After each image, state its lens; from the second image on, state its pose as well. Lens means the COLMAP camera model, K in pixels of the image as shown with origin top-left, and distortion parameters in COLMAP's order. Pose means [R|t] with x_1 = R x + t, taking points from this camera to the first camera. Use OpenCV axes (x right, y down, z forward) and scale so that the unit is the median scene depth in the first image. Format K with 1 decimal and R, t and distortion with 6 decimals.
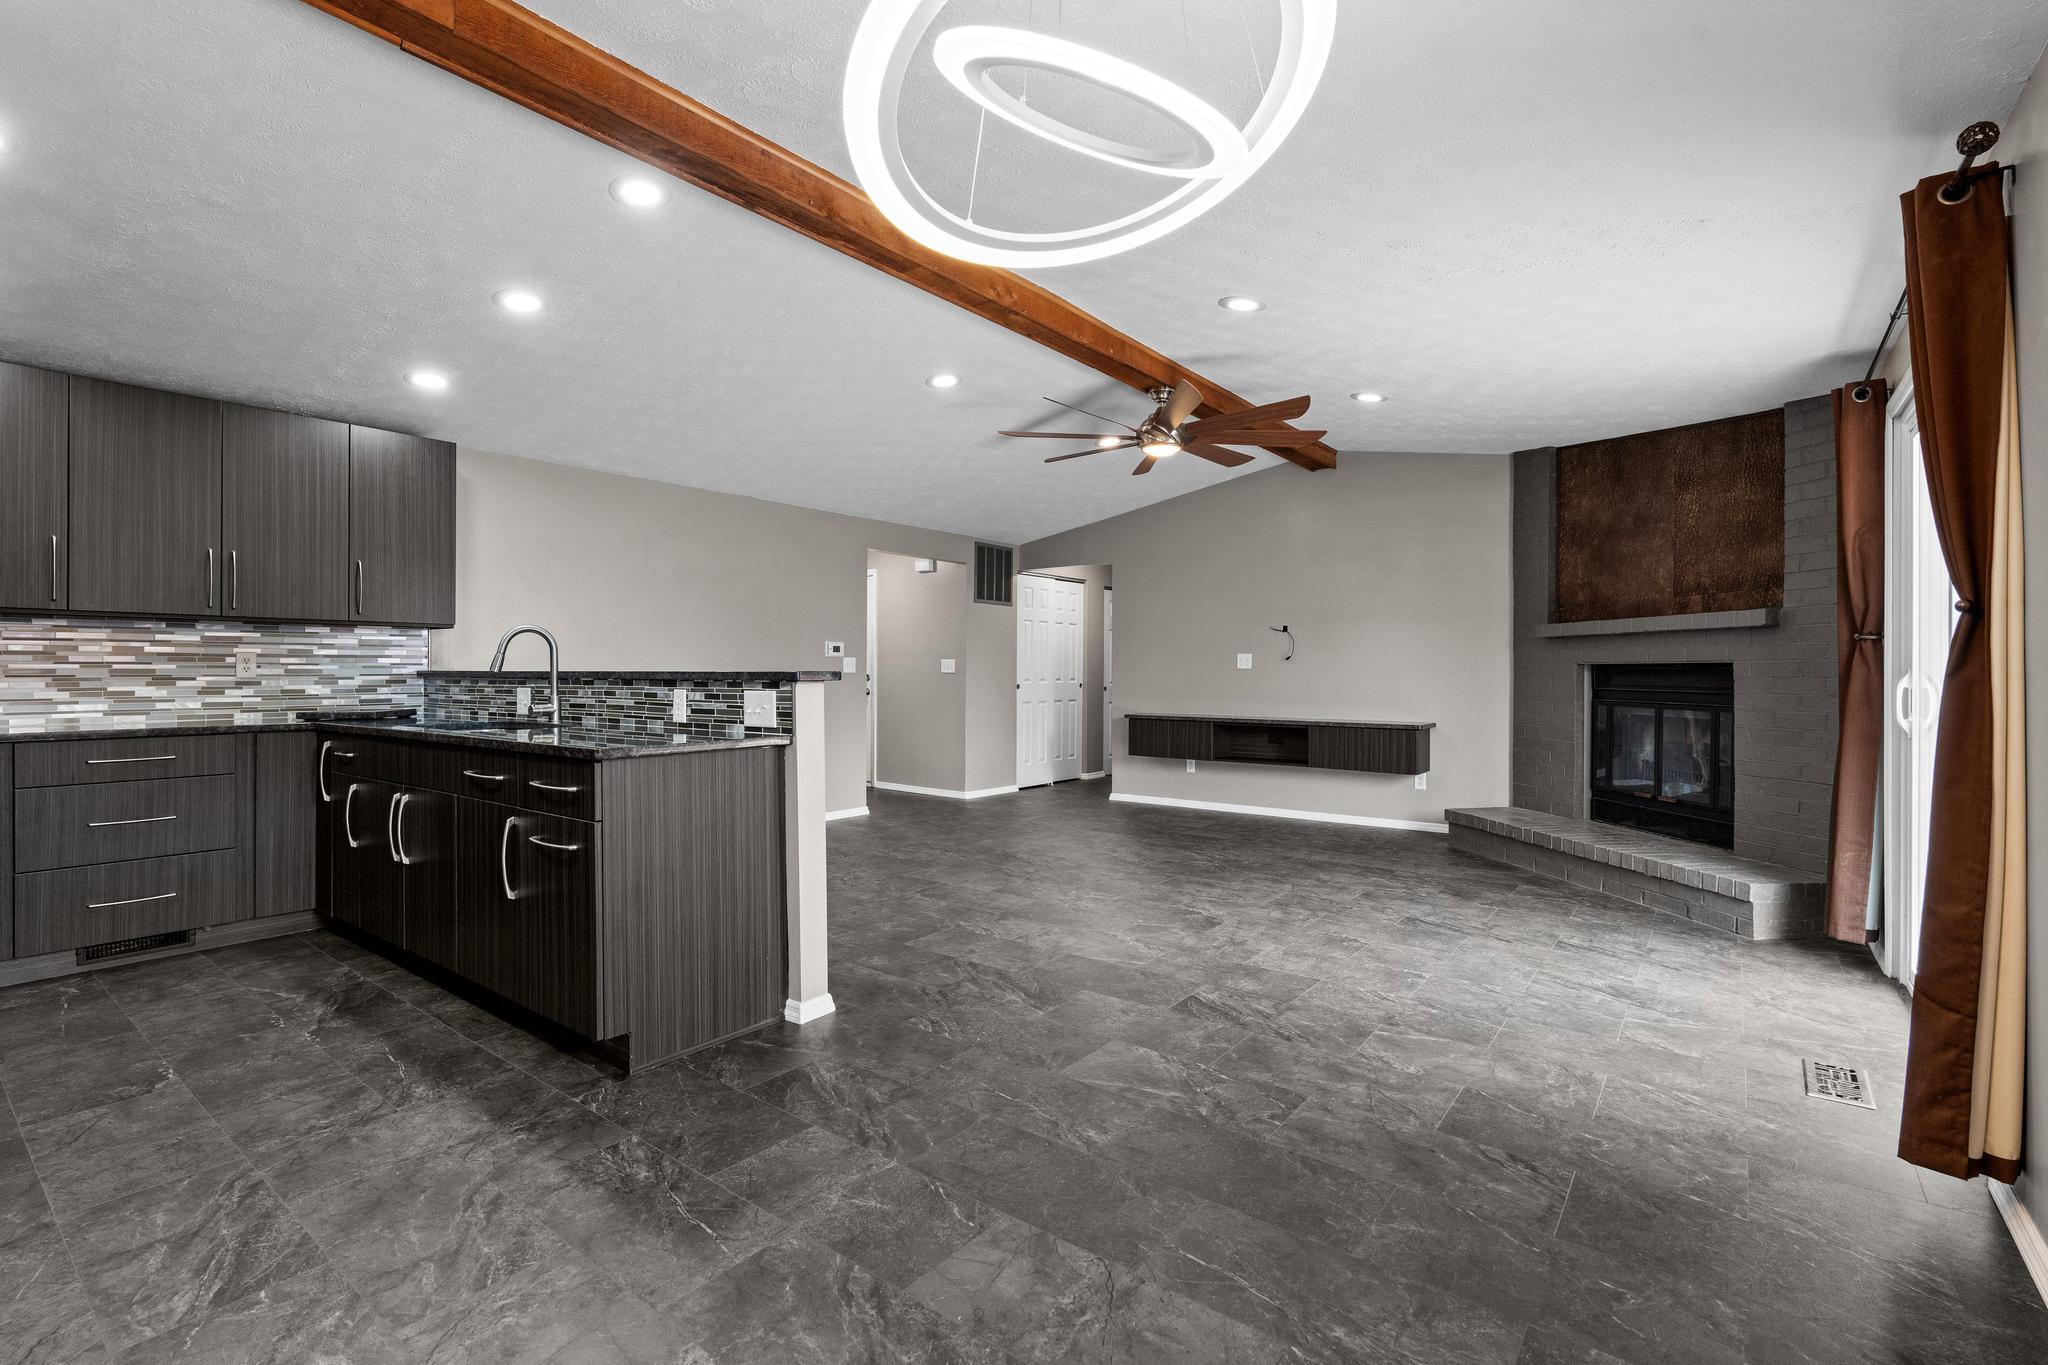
lens RADIAL K [[934.1, 0, 1021.7], [0, 934.1, 678.8], [0, 0, 1]] dist [-0.008015, 0.001241]
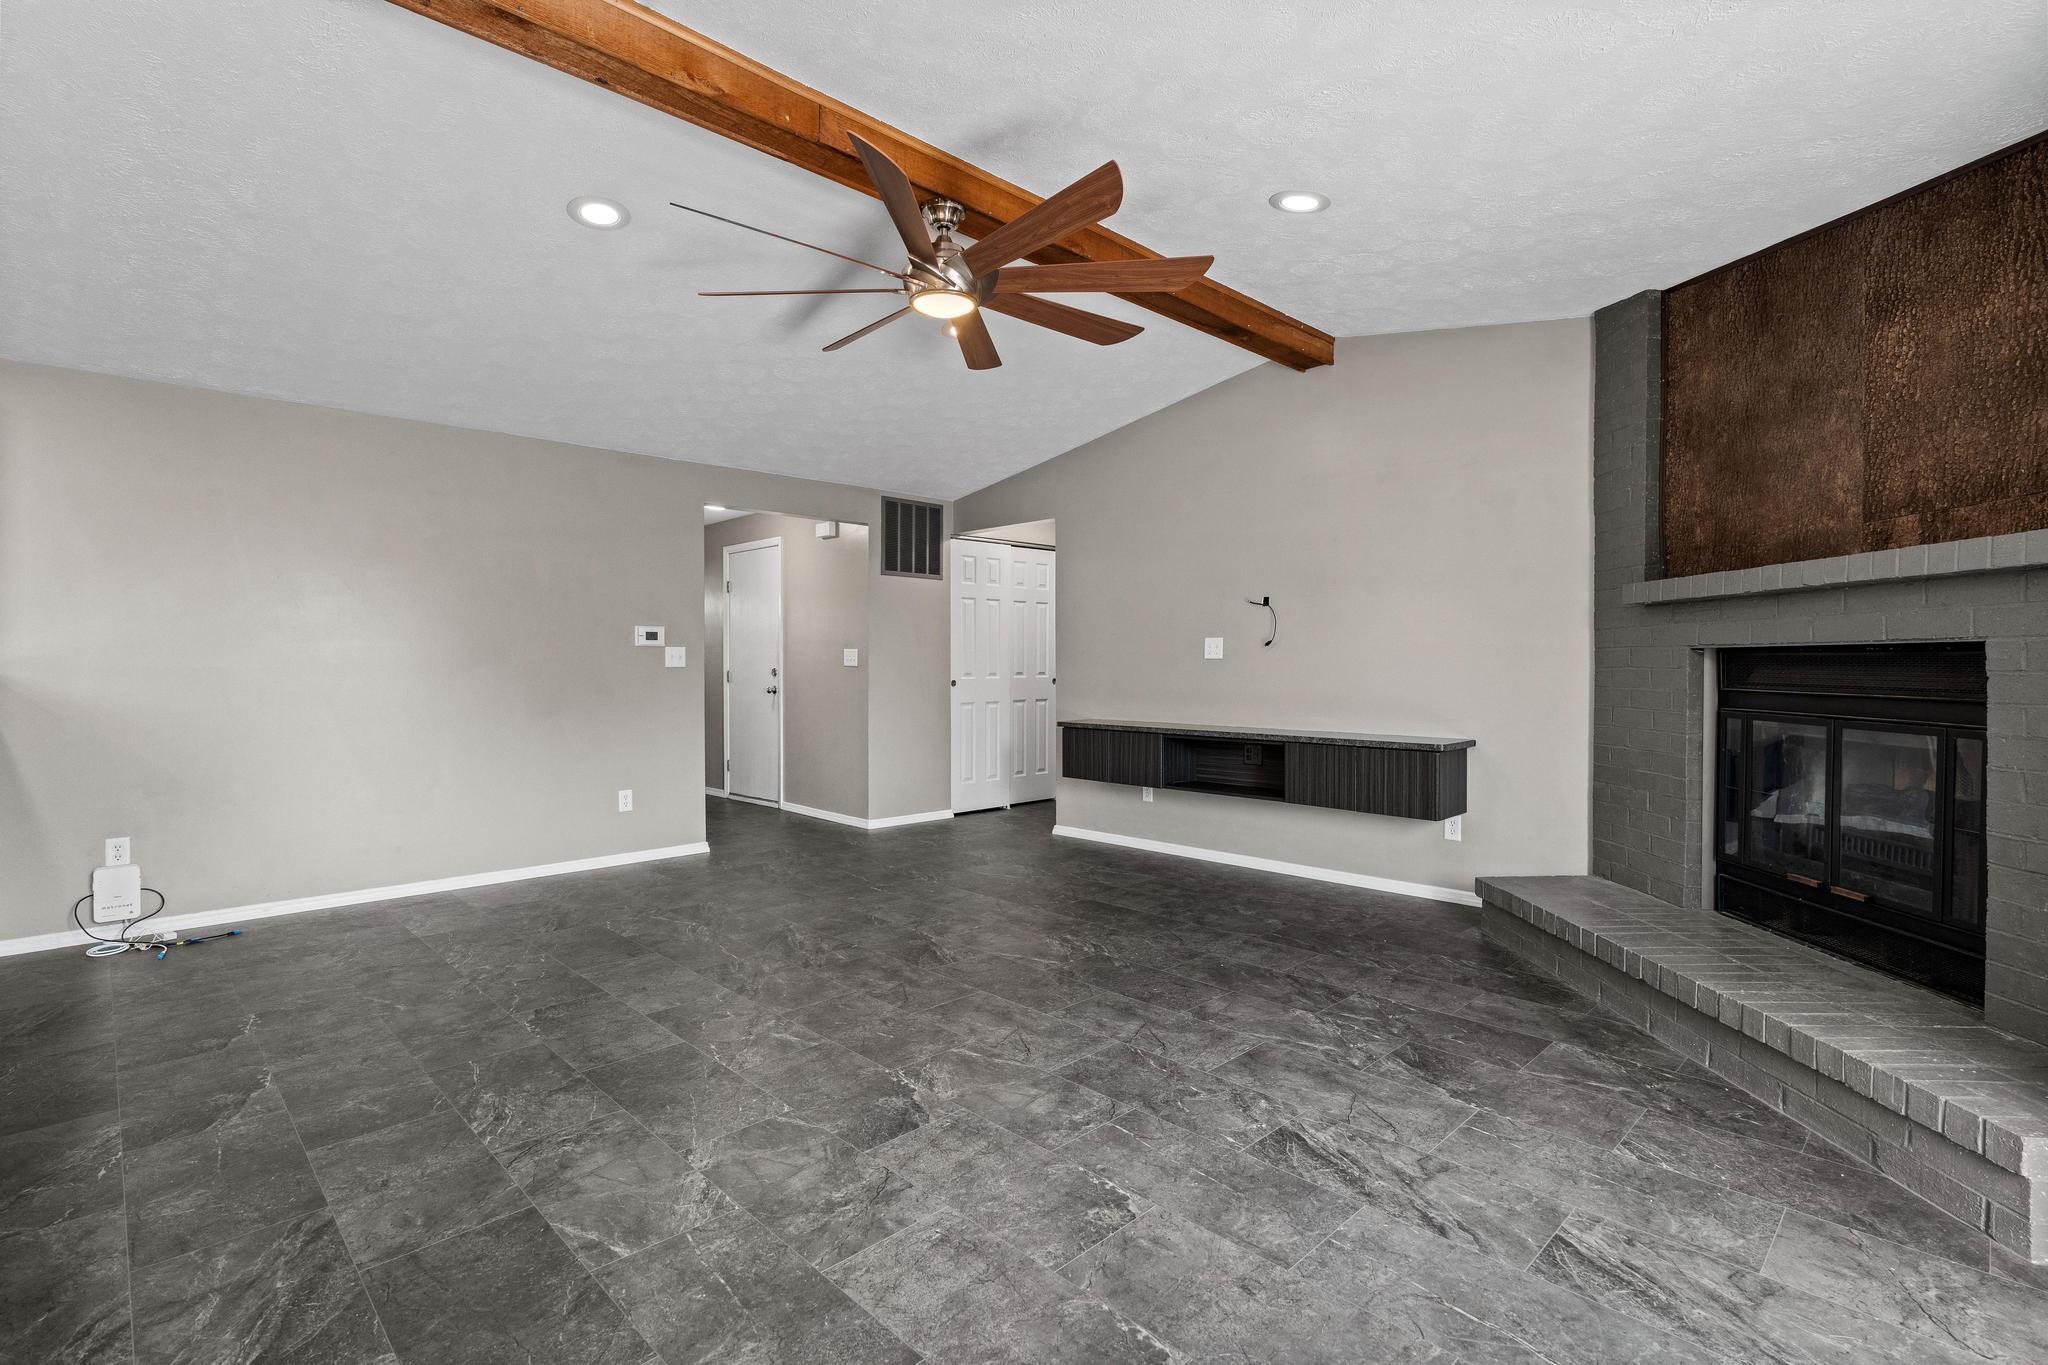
lens RADIAL K [[959.6, 0, 1024.0], [0, 959.6, 682.5], [0, 0, 1]] dist [-0.013725, 0.004726]
pose [[0.990027, -0.002054, -0.140859, 0.339195], [0.003807, 0.999919, 0.012175, -0.003742], [0.140823, -0.012590, 0.989955, 0.439106]]
